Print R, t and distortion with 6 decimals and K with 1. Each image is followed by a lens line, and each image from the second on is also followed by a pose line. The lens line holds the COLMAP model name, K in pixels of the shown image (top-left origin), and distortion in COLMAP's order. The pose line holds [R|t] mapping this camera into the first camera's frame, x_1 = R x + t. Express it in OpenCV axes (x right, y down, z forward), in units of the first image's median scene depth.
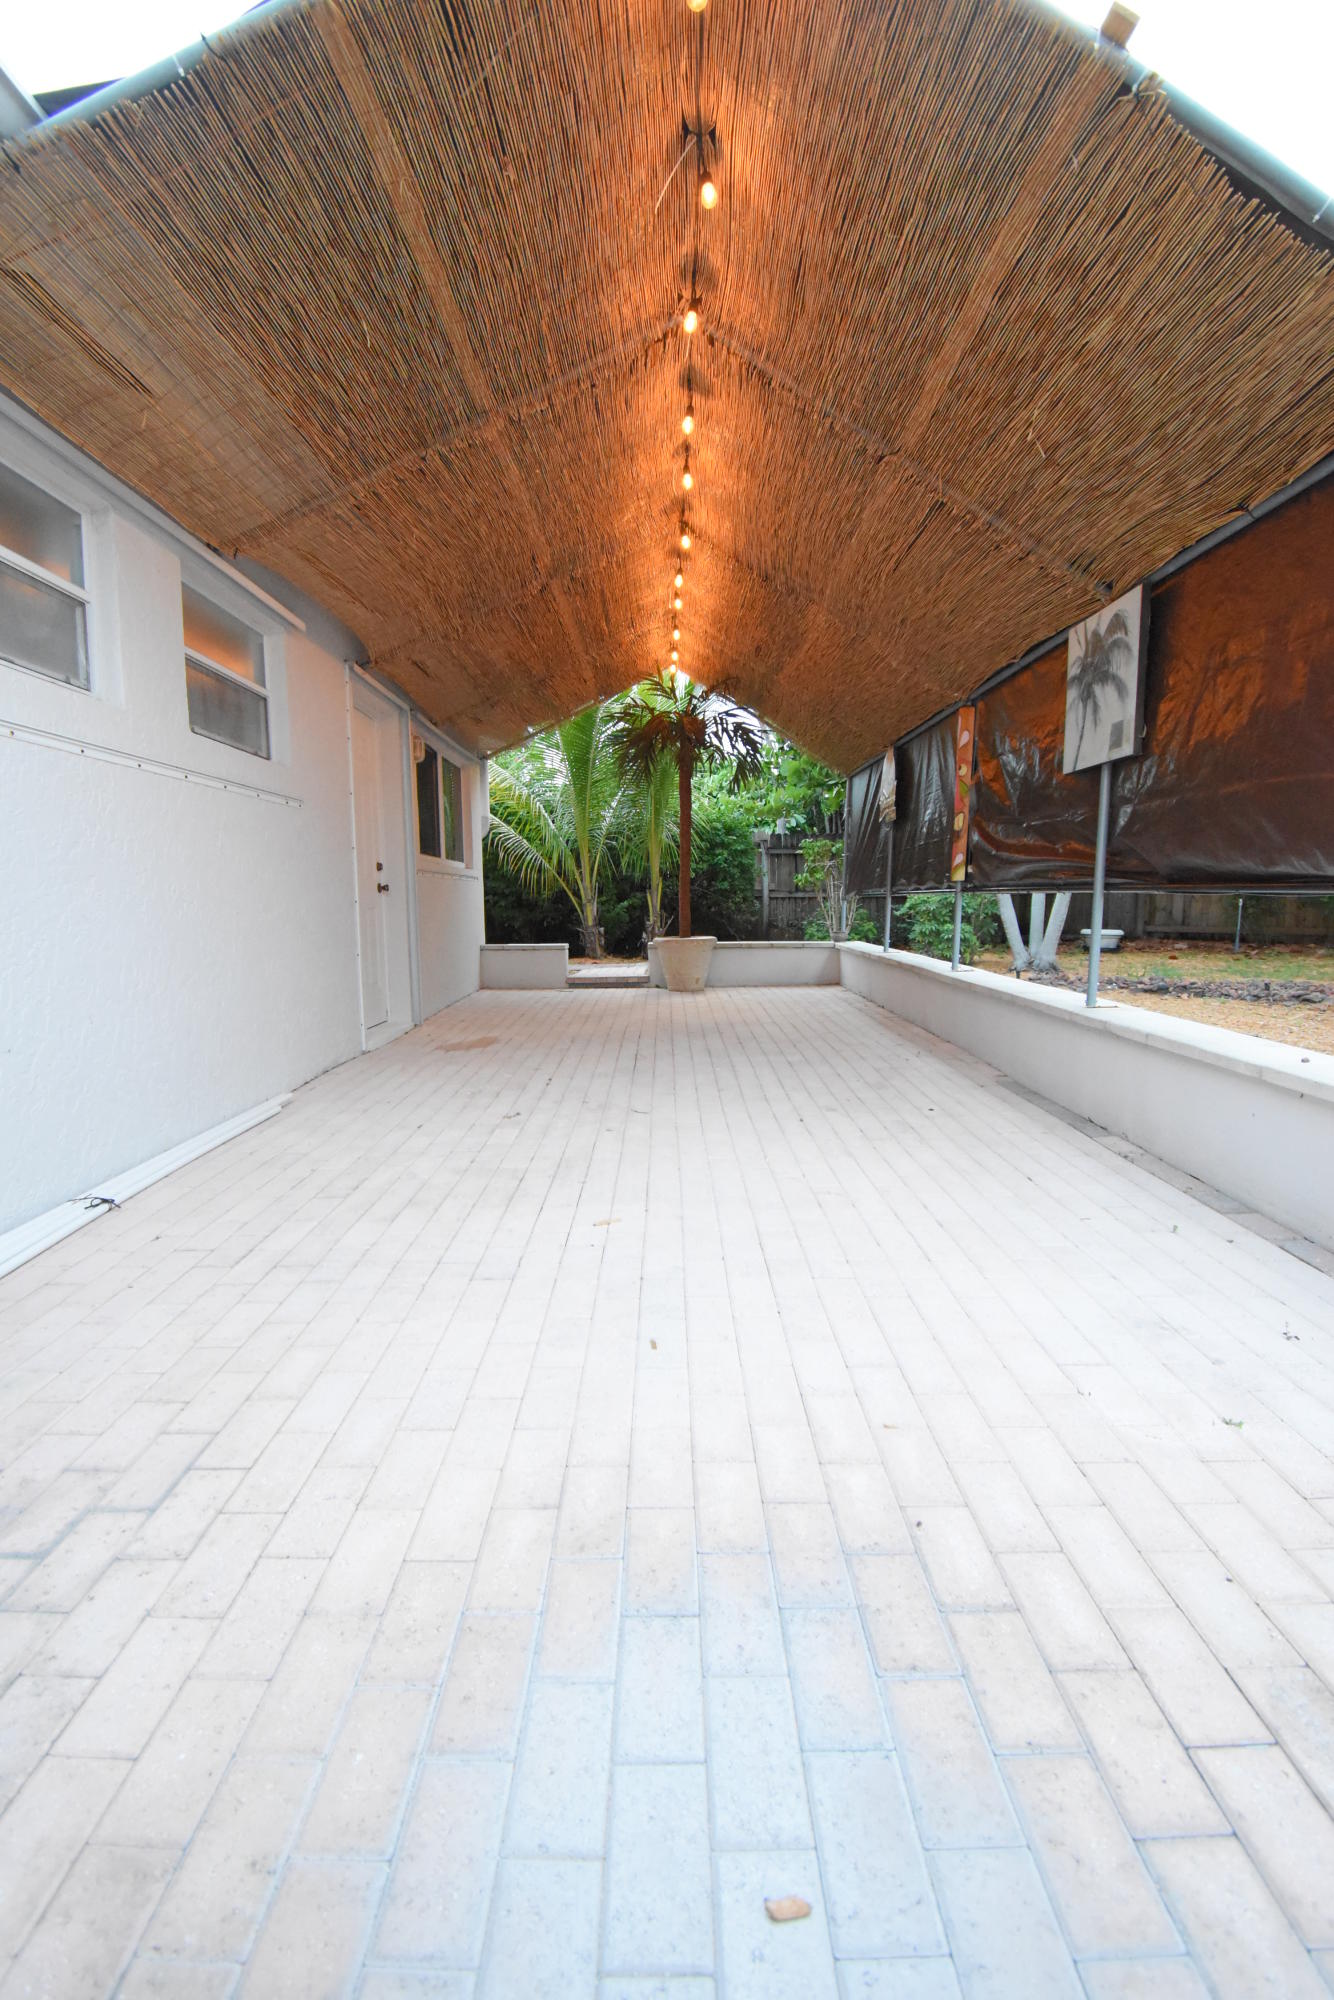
lens RADIAL K [[915.6, 0, 659.4], [0, 915.6, 991.4], [0, 0, 1]] dist [0.018112, -0.022693]
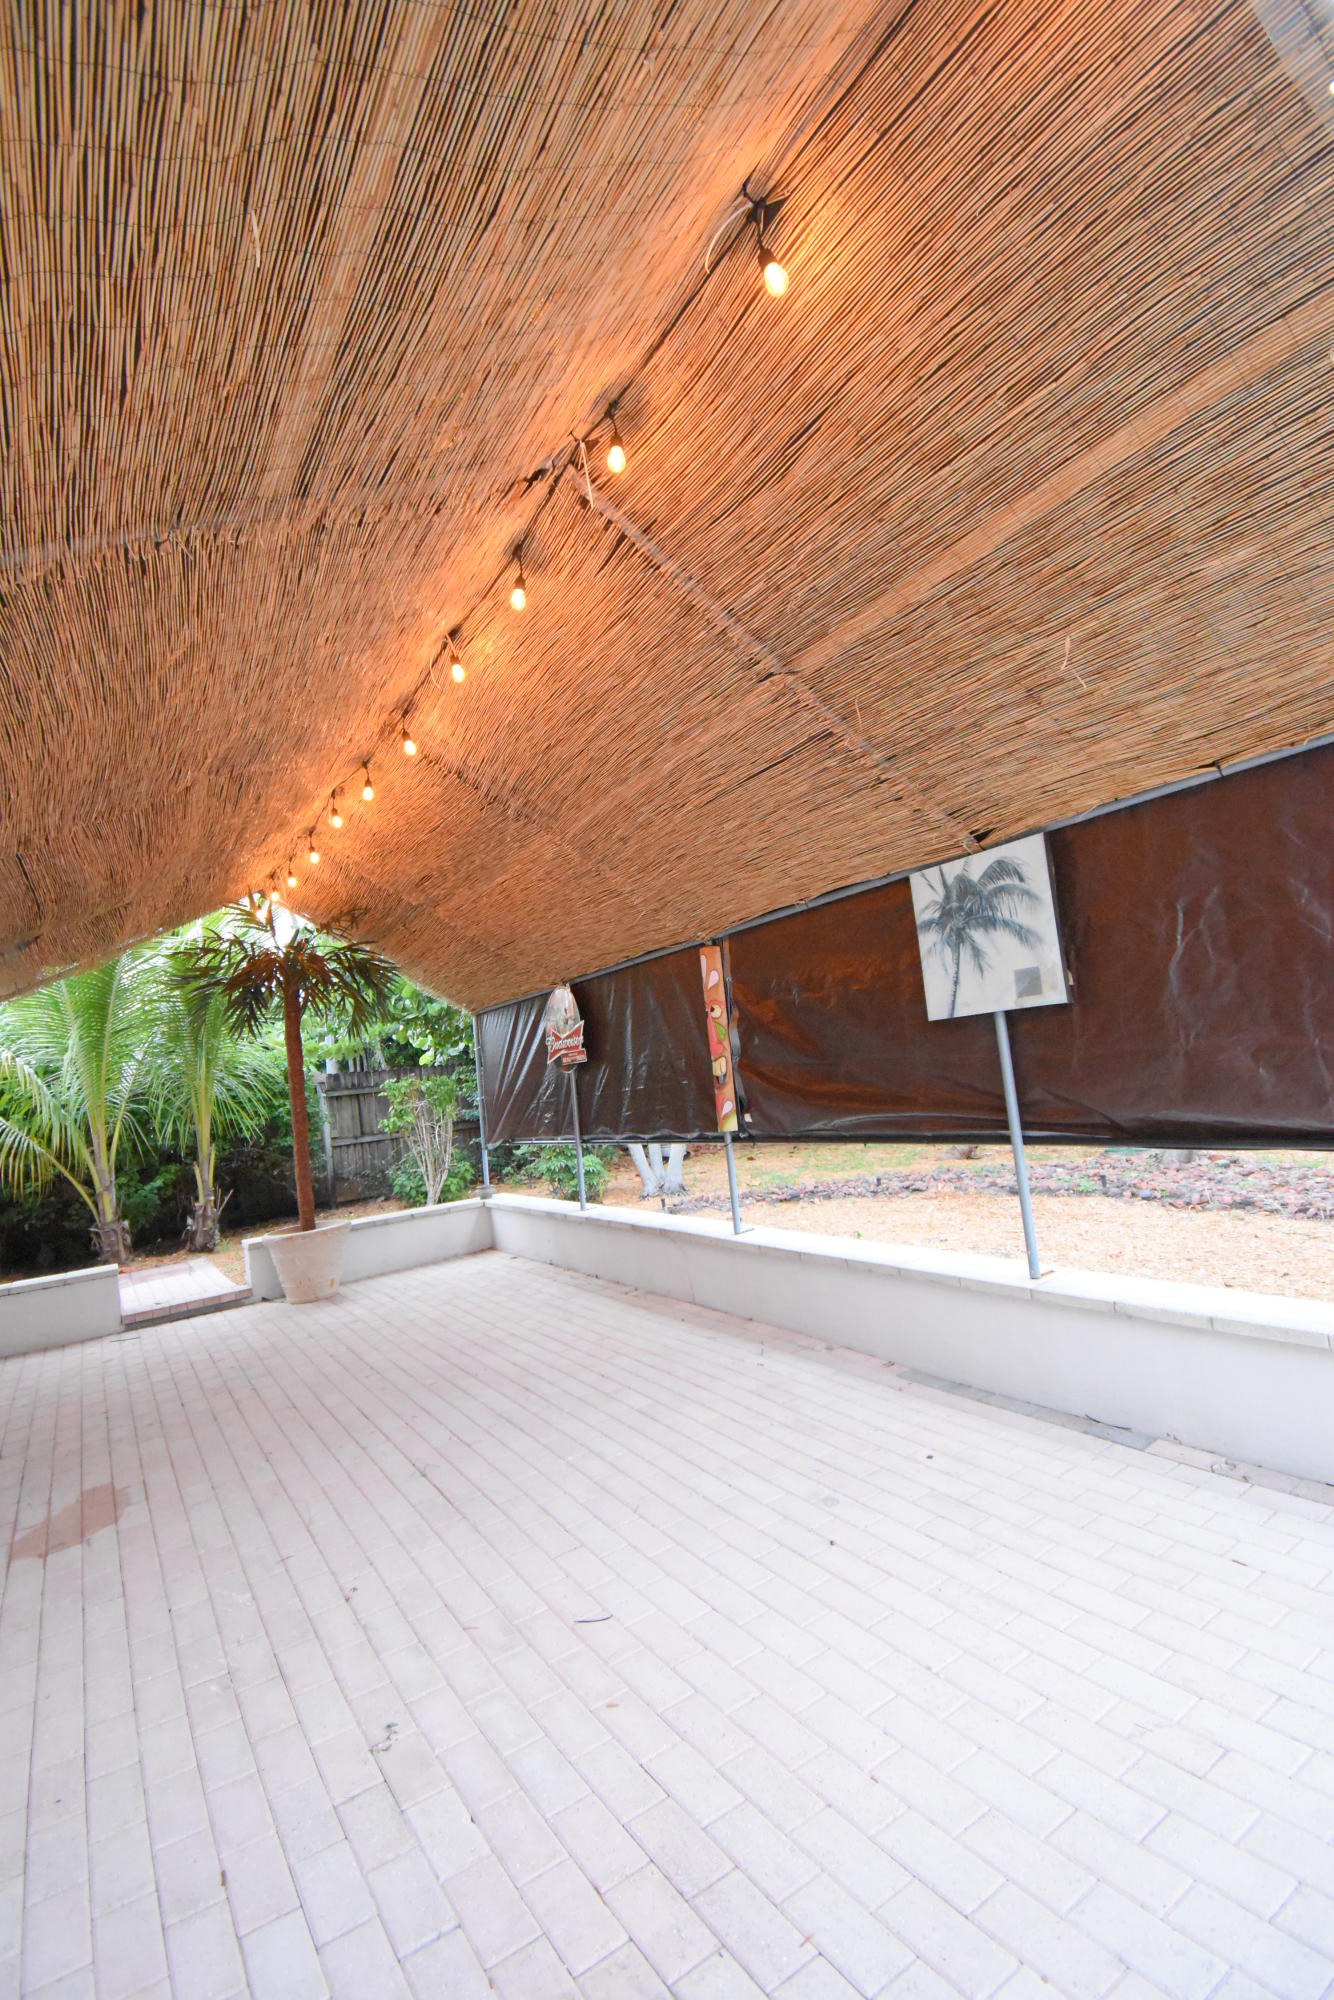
lens RADIAL K [[882.9, 0, 661.2], [0, 882.9, 995.7], [0, 0, 1]] dist [0.017732, -0.022795]
pose [[0.834076, -0.036855, 0.550418, -0.222840], [0.161466, 0.970379, -0.179703, -0.115712], [-0.527491, 0.238759, 0.815320, 0.328247]]
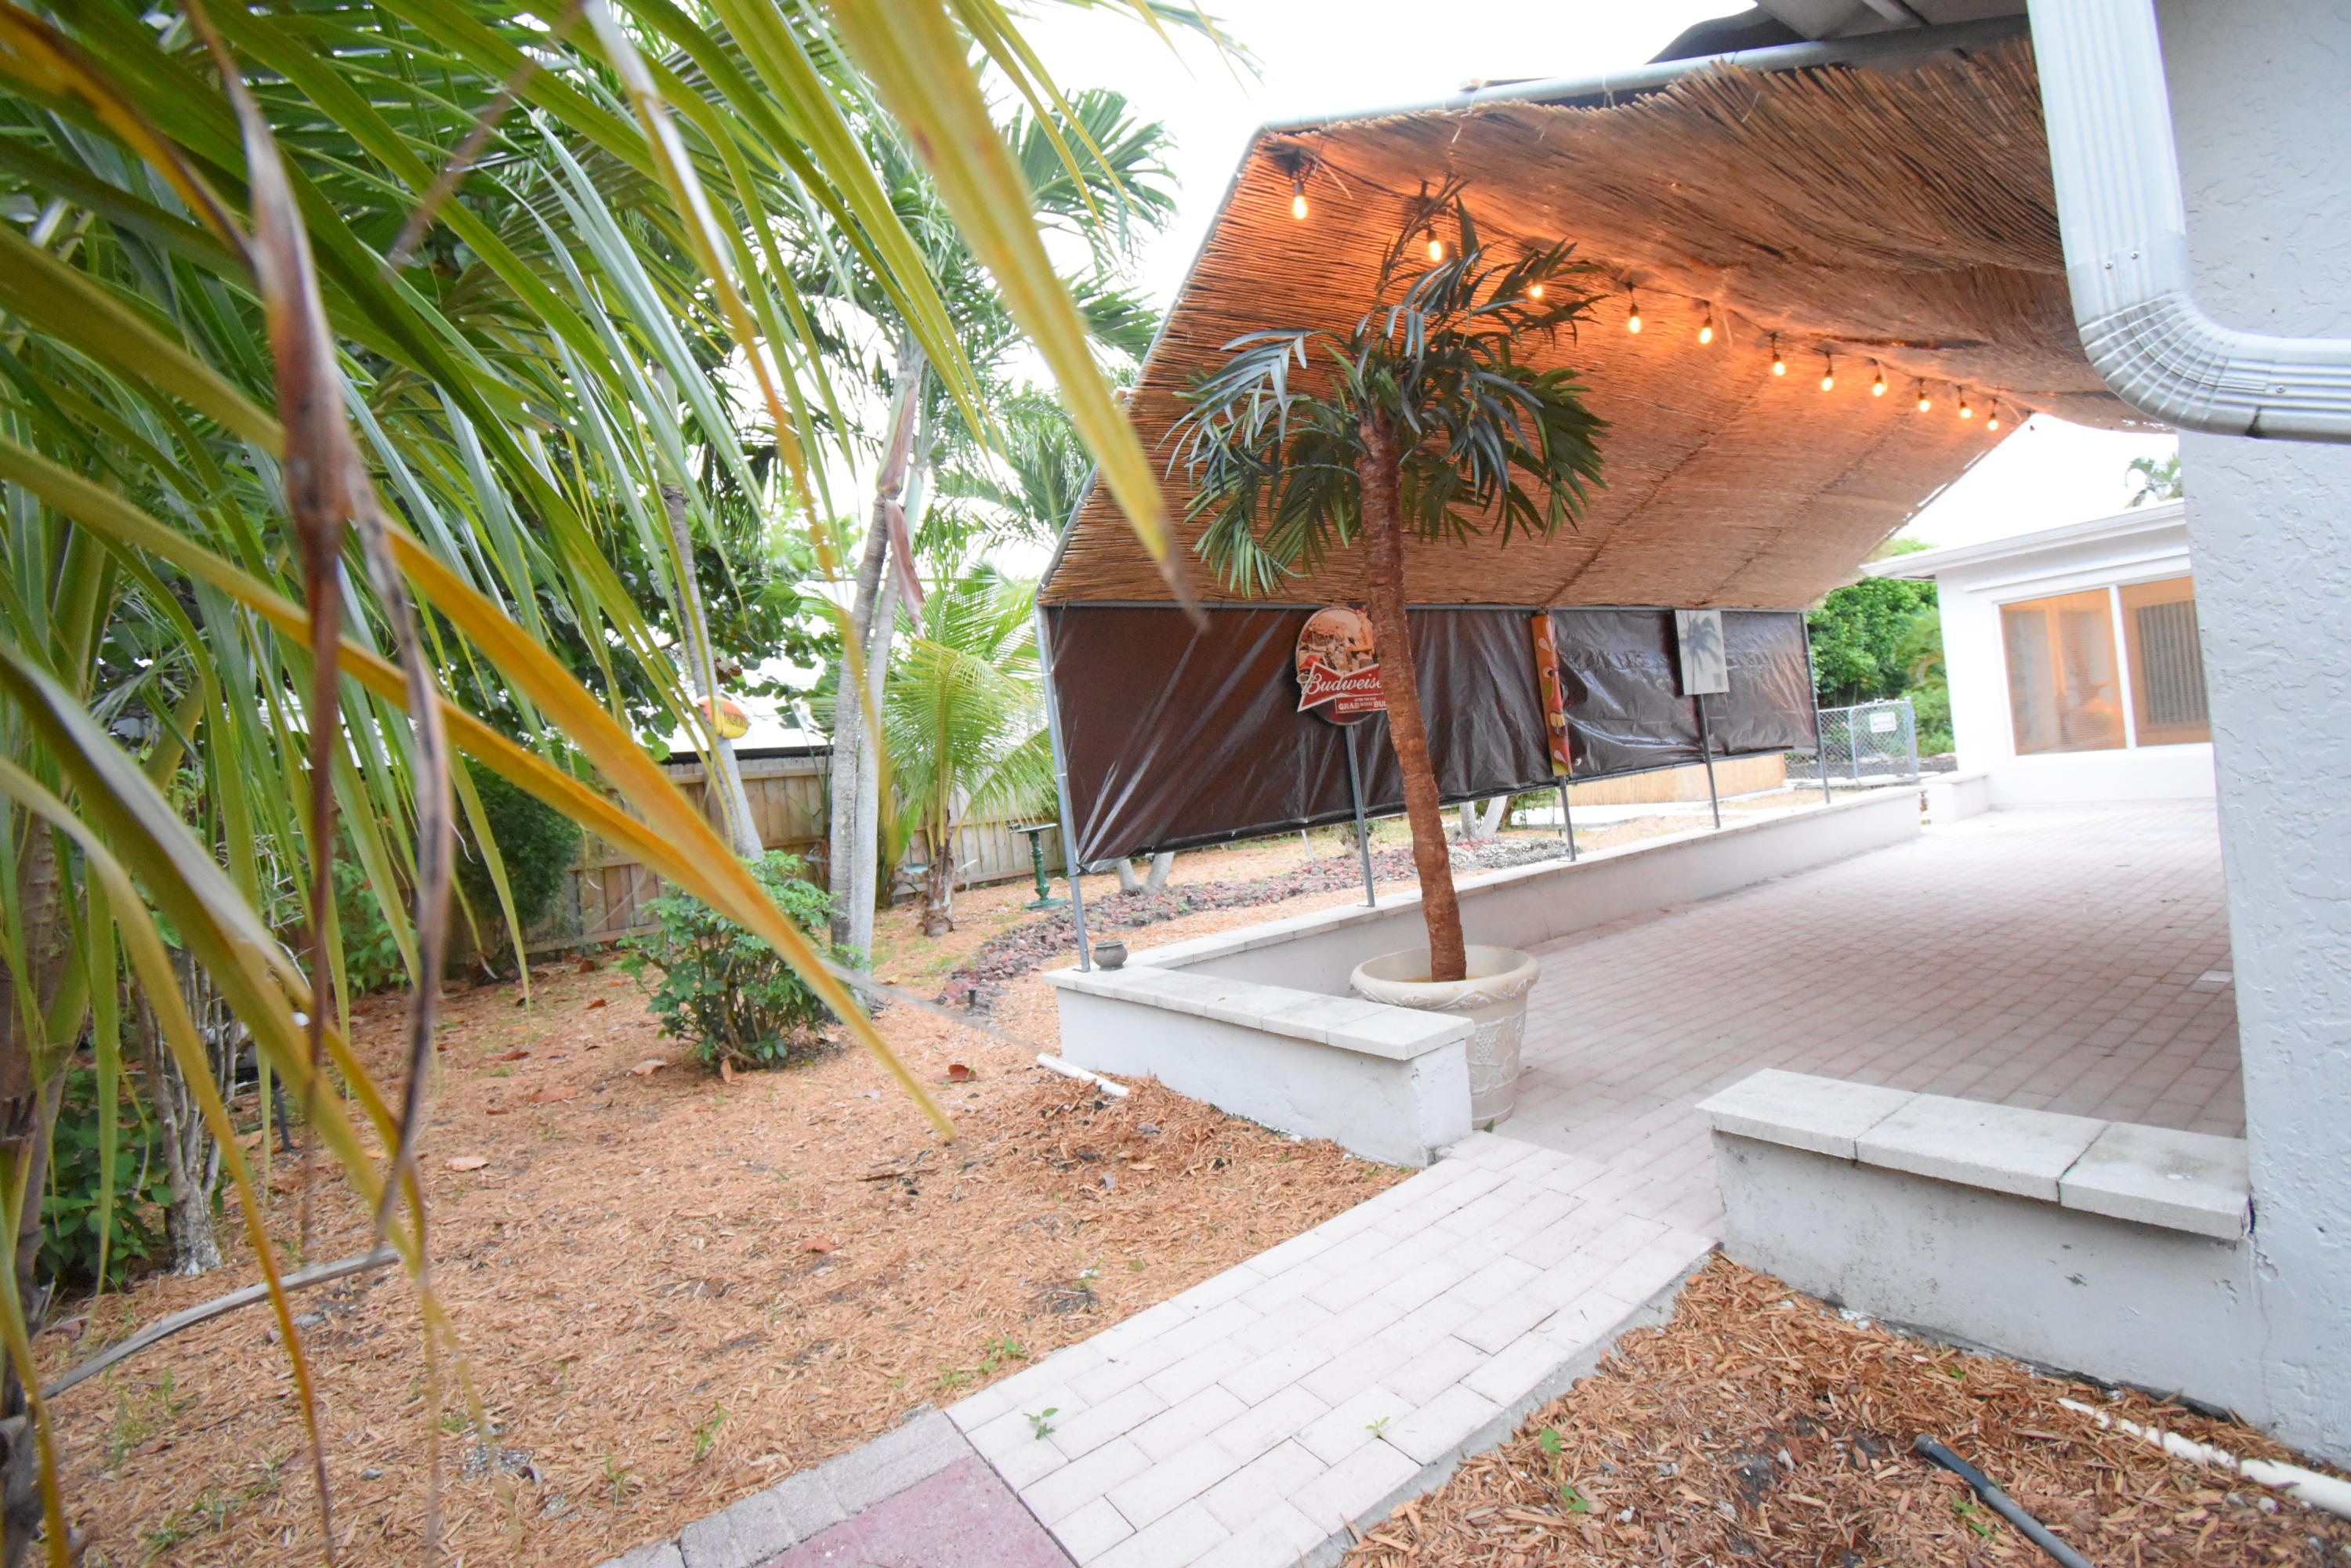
lens RADIAL K [[1037.8, 0, 1183.2], [0, 1037.8, 769.0], [0, 0, 1]] dist [0.017732, -0.022795]
pose [[-0.577277, 0.079504, 0.812668, -0.429318], [0.199244, 0.978881, 0.045768, -0.296439], [-0.791867, 0.188340, -0.580926, 2.248872]]
